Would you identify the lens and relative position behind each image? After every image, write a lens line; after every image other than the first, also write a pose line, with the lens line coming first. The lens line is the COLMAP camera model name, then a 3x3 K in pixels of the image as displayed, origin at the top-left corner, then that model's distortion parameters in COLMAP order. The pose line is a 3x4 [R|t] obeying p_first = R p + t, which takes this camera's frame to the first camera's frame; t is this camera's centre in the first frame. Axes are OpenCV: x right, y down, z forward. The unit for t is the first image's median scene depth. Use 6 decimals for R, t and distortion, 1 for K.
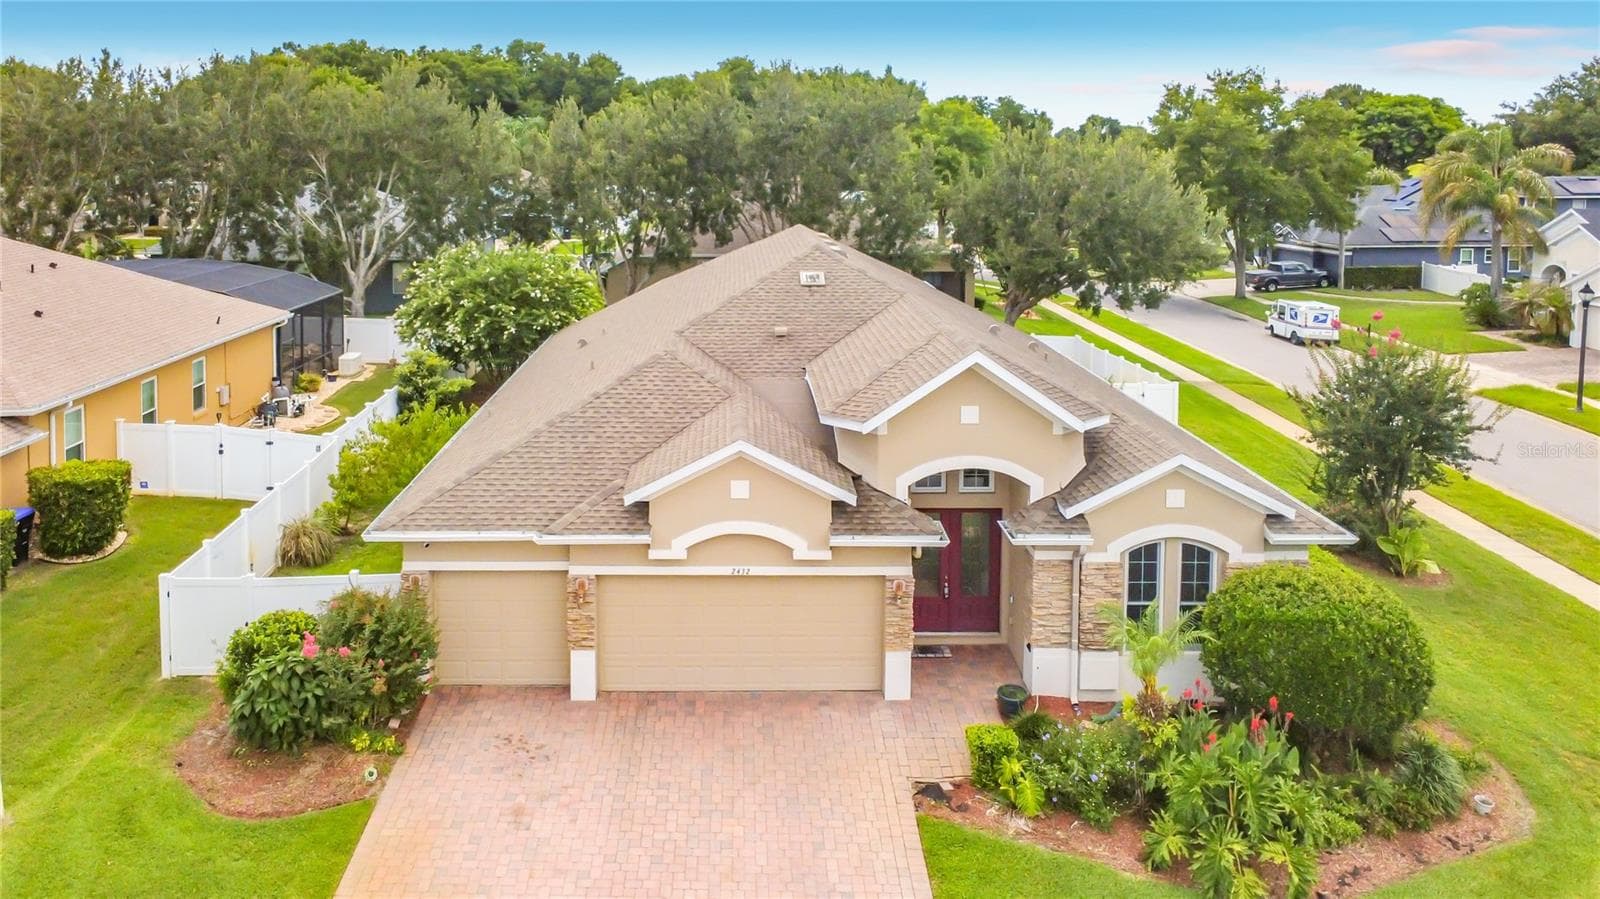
lens RADIAL K [[1202.4, 0, 742.0], [0, 1202.4, 217.1], [0, 0, 1]] dist [-0.001424, 0.000347]
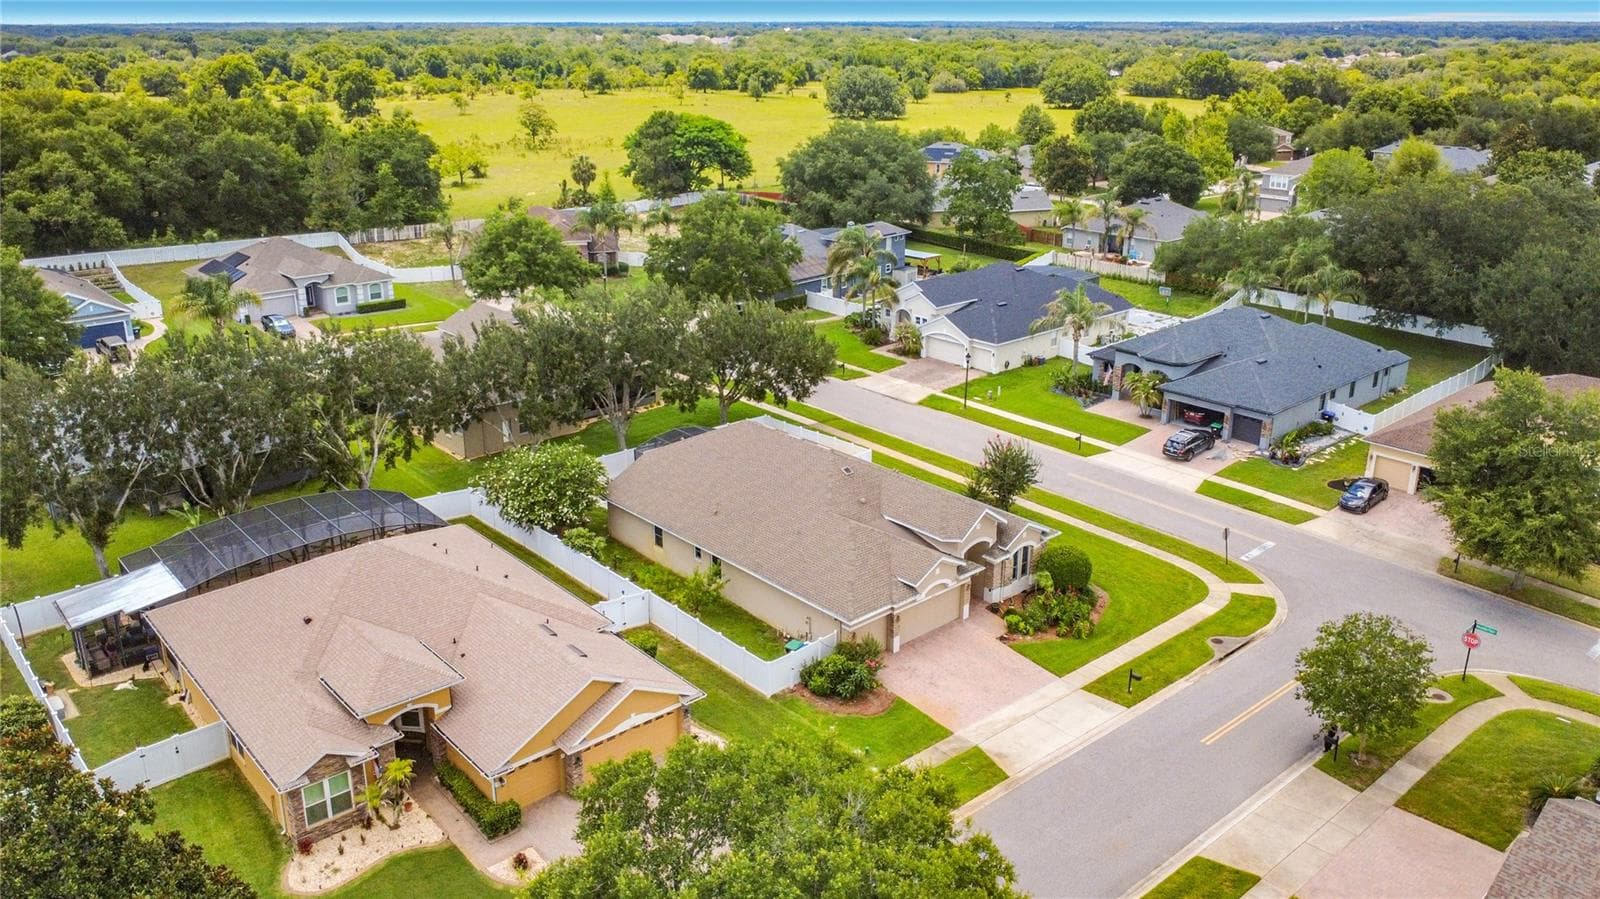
lens RADIAL K [[1177.8, 0, 743.7], [0, 1177.8, 450.7], [0, 0, 1]] dist [-0.000087, -0.002125]
pose [[0.771557, -0.229024, 0.593505, -2.041127], [0.048715, 0.951479, 0.303832, -0.979624], [-0.634292, -0.205511, 0.745277, -0.842058]]
